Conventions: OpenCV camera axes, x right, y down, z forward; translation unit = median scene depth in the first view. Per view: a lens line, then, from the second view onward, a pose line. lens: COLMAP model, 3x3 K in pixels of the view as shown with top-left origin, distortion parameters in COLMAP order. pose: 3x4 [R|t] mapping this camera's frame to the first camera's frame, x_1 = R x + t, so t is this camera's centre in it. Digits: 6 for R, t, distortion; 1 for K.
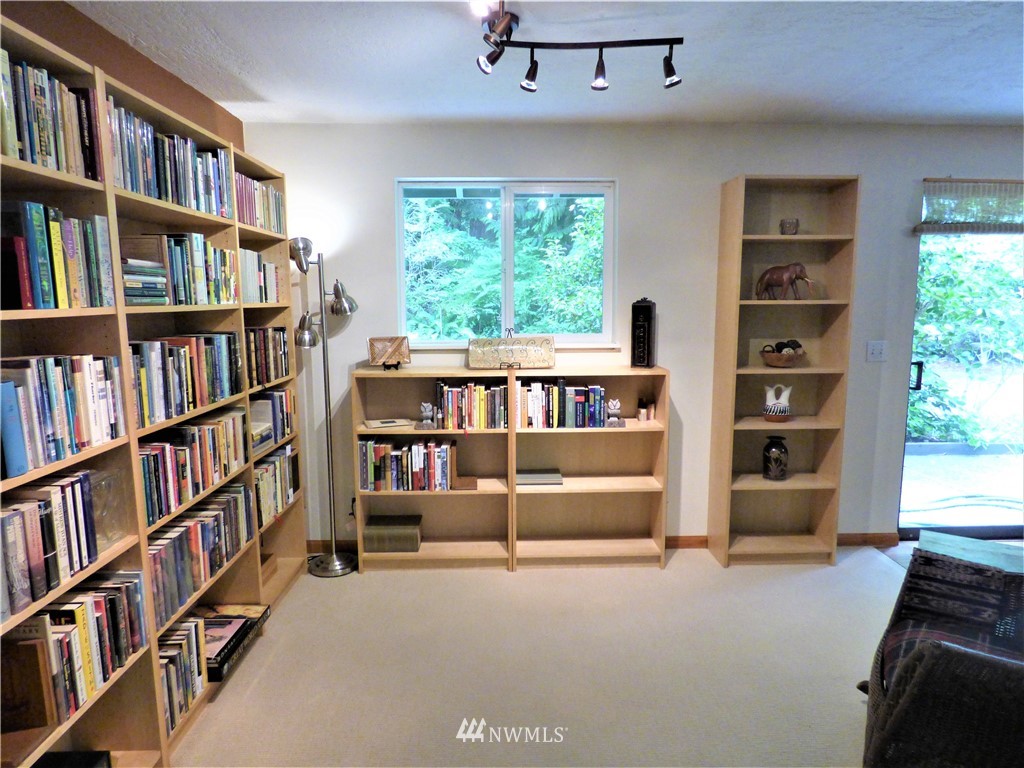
lens RADIAL K [[622.6, 0, 507.9], [0, 622.6, 382.5], [0, 0, 1]] dist [-0.015357, -0.000130]
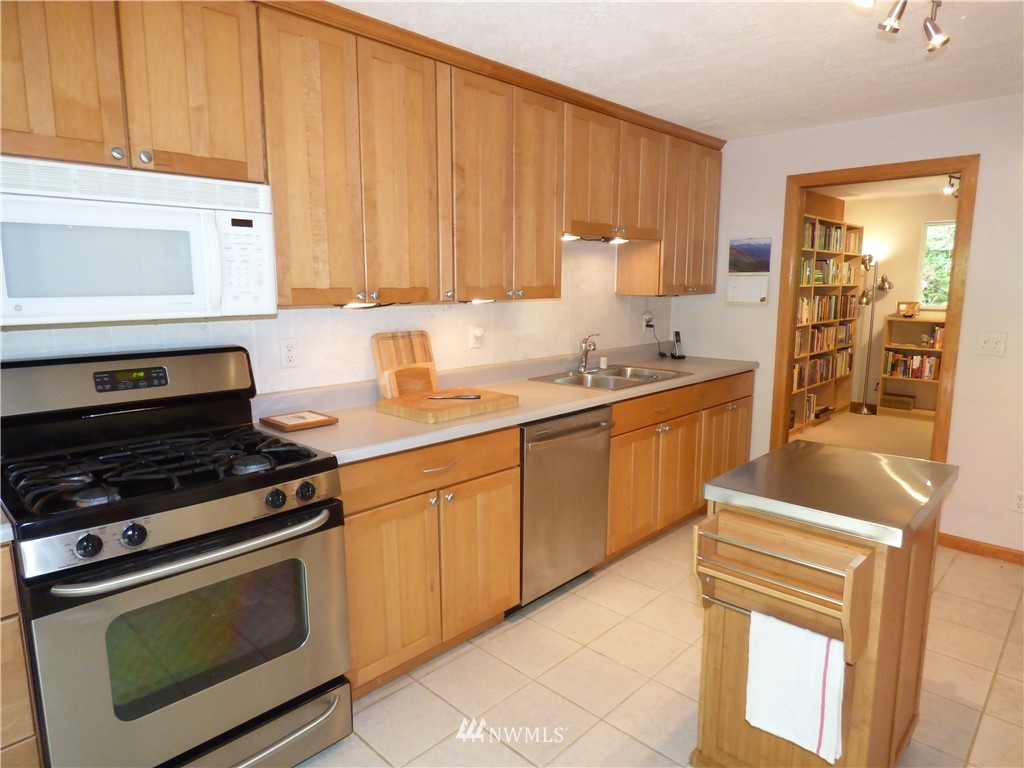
lens RADIAL K [[622.6, 0, 514.7], [0, 622.6, 384.9], [0, 0, 1]] dist [-0.015357, -0.000130]
pose [[0.707268, 0.119277, -0.696811, 0.344221], [-0.097233, 0.992709, 0.071234, 0.180319], [0.700227, 0.017371, 0.713709, -1.357537]]
